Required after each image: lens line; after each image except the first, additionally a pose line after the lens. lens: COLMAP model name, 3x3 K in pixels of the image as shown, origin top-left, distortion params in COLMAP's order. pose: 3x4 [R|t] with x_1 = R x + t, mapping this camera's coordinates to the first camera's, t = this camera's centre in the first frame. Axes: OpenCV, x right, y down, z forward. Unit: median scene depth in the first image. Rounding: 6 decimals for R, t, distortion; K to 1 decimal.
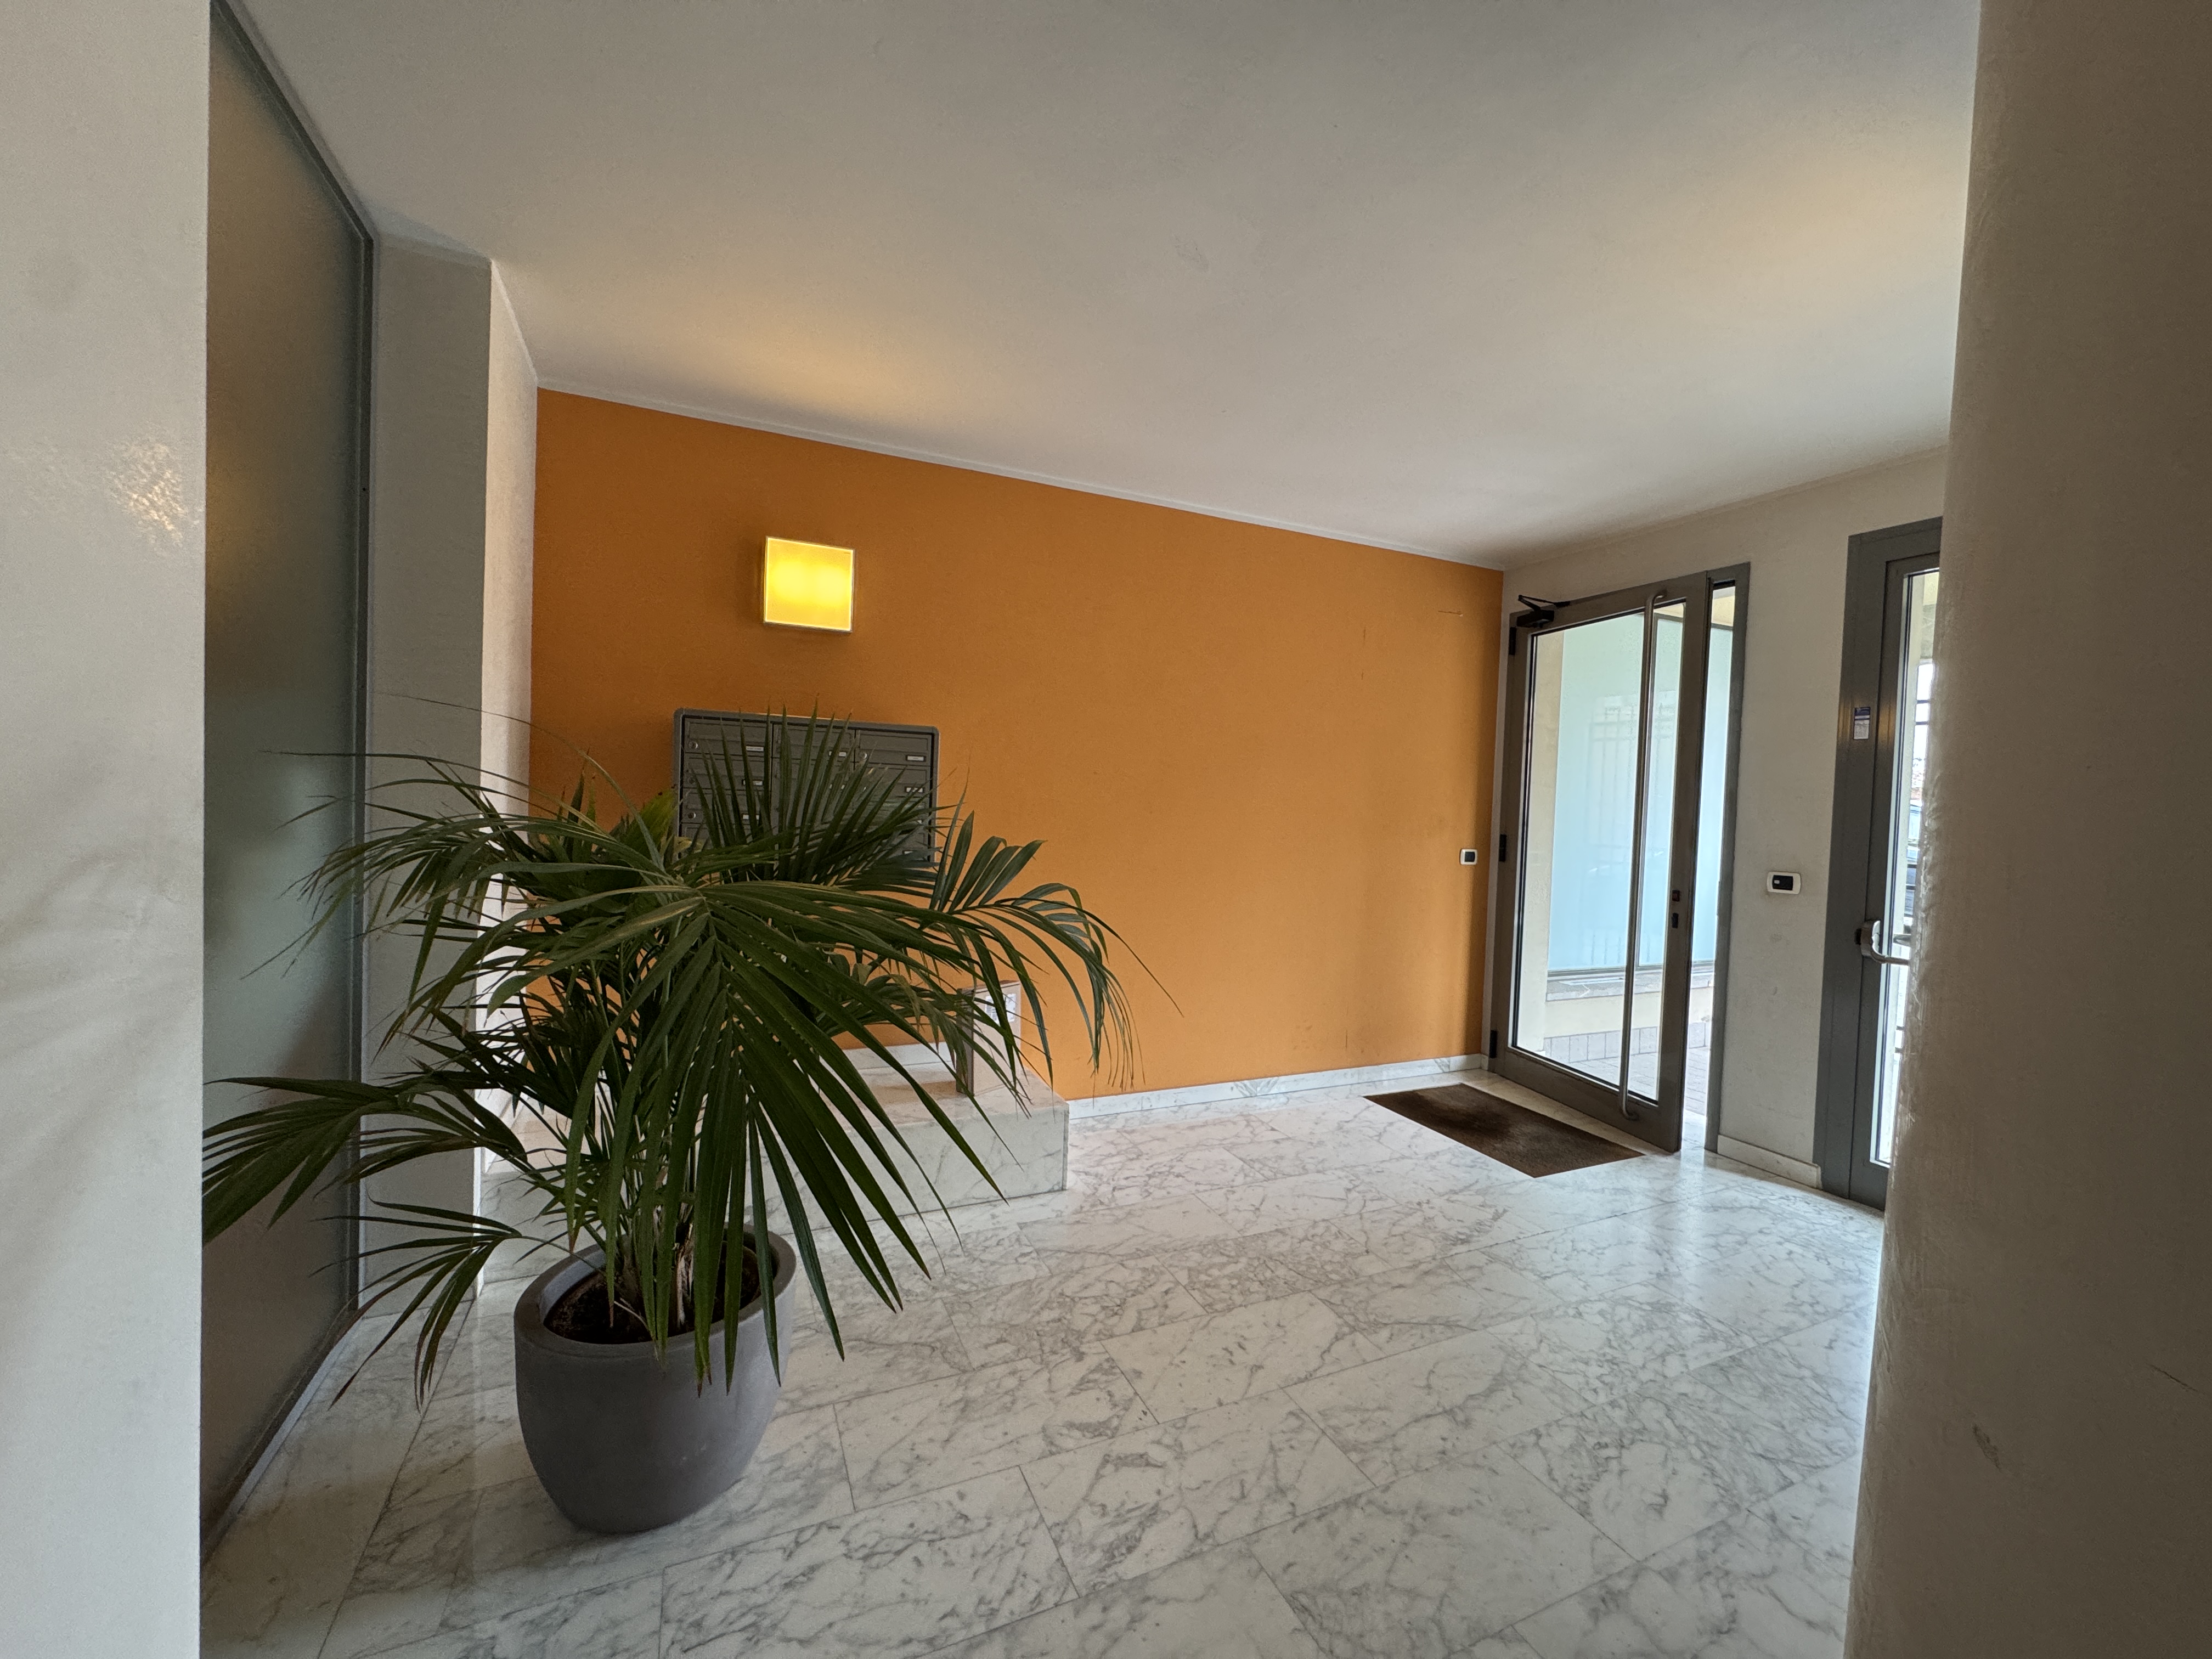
lens RADIAL K [[880.6, 0, 1104.9], [0, 880.6, 829.2], [0, 0, 1]] dist [-0.003851, 0.000622]
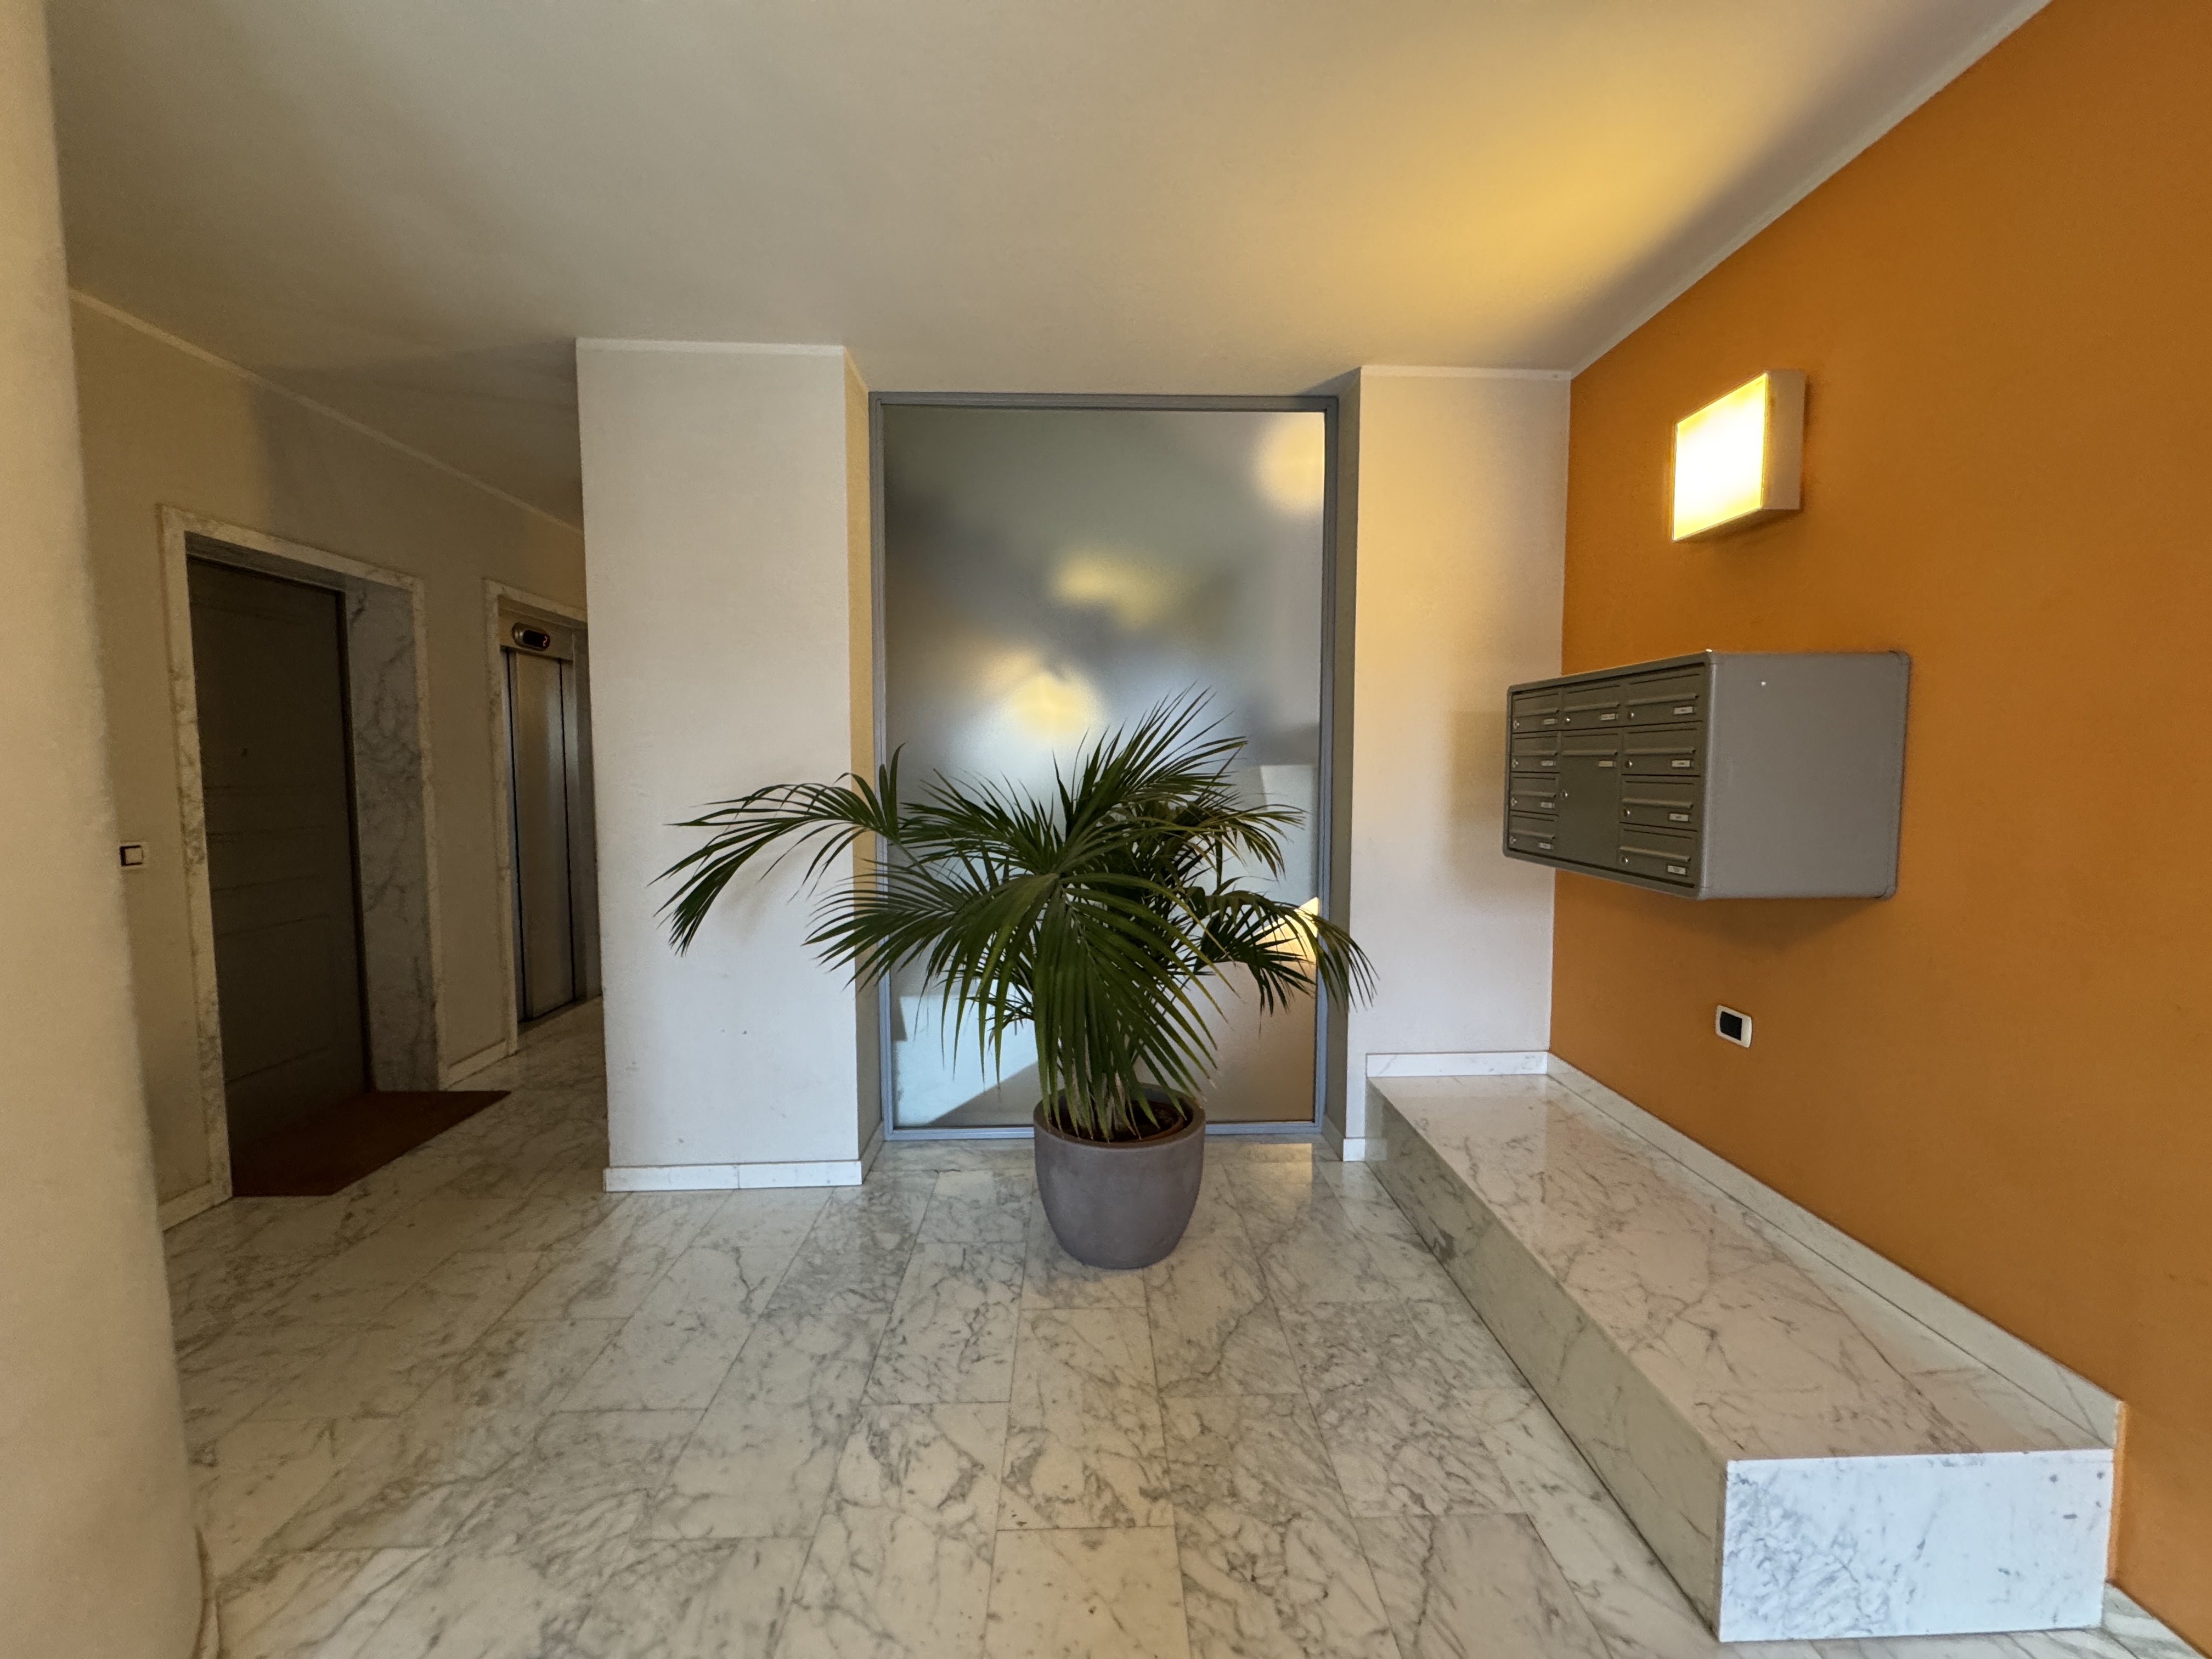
lens RADIAL K [[880.6, 0, 1106.9], [0, 880.6, 827.9], [0, 0, 1]] dist [-0.003851, 0.000622]
pose [[-0.381836, 0.029064, -0.923773, 0.846172], [-0.040375, 0.998027, 0.048089, -0.024906], [0.923348, 0.055659, -0.379910, 1.522180]]
